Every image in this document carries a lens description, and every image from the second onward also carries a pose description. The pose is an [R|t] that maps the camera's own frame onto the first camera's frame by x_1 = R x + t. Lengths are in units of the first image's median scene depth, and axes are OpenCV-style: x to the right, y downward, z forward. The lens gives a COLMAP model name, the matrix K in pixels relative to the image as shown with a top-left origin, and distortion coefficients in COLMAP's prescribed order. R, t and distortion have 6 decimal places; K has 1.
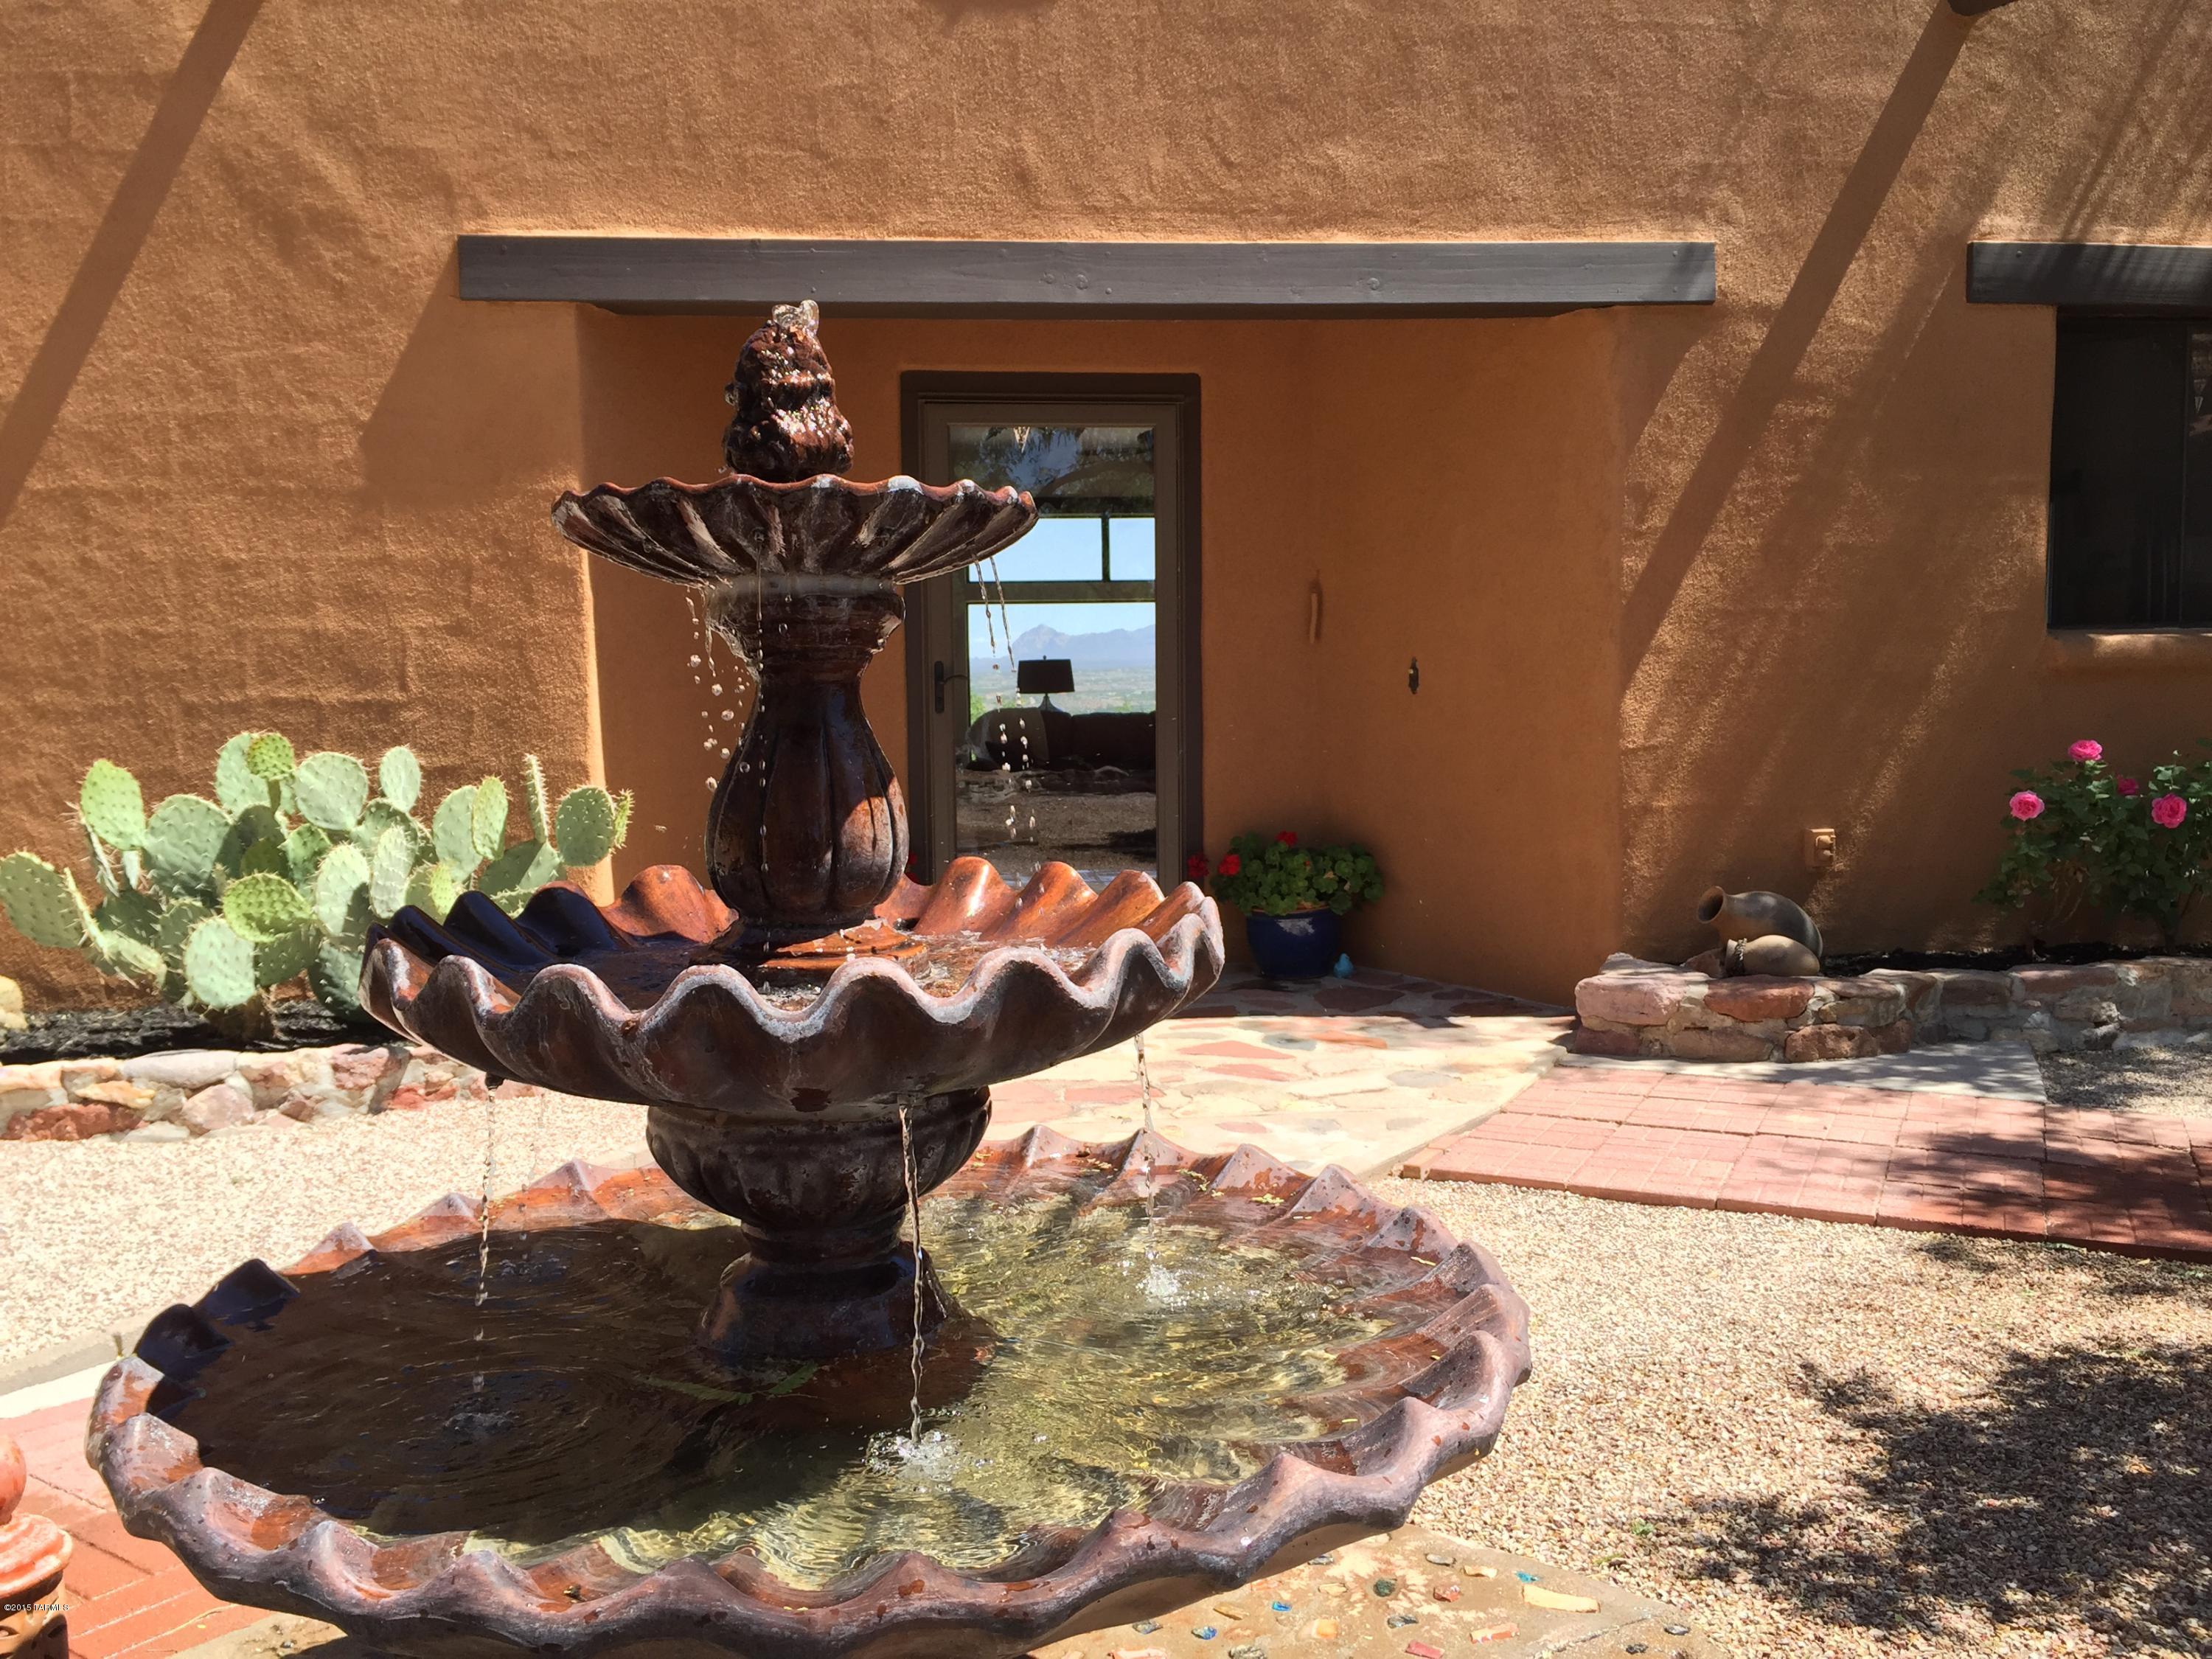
lens RADIAL K [[1903.5, 0, 1106.0], [0, 1903.5, 829.5], [0, 0, 1]] dist [0.090415, -0.130221]
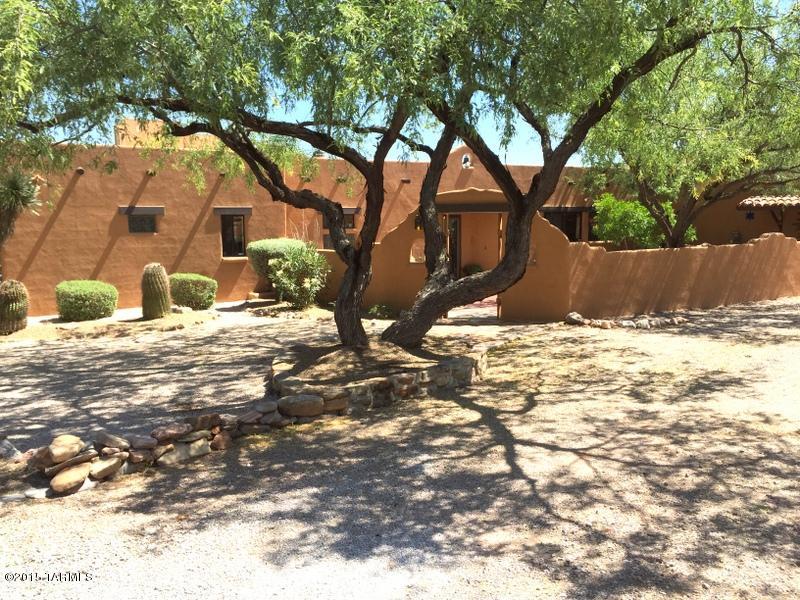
lens RADIAL K [[688.4, 0, 400.0], [0, 688.4, 300.0], [0, 0, 1]] dist [0.090415, -0.130221]
pose [[0.907392, -0.046487, 0.417707, -1.869114], [0.034788, 0.998761, 0.035582, 0.047722], [-0.418844, -0.017756, 0.907885, -2.168289]]
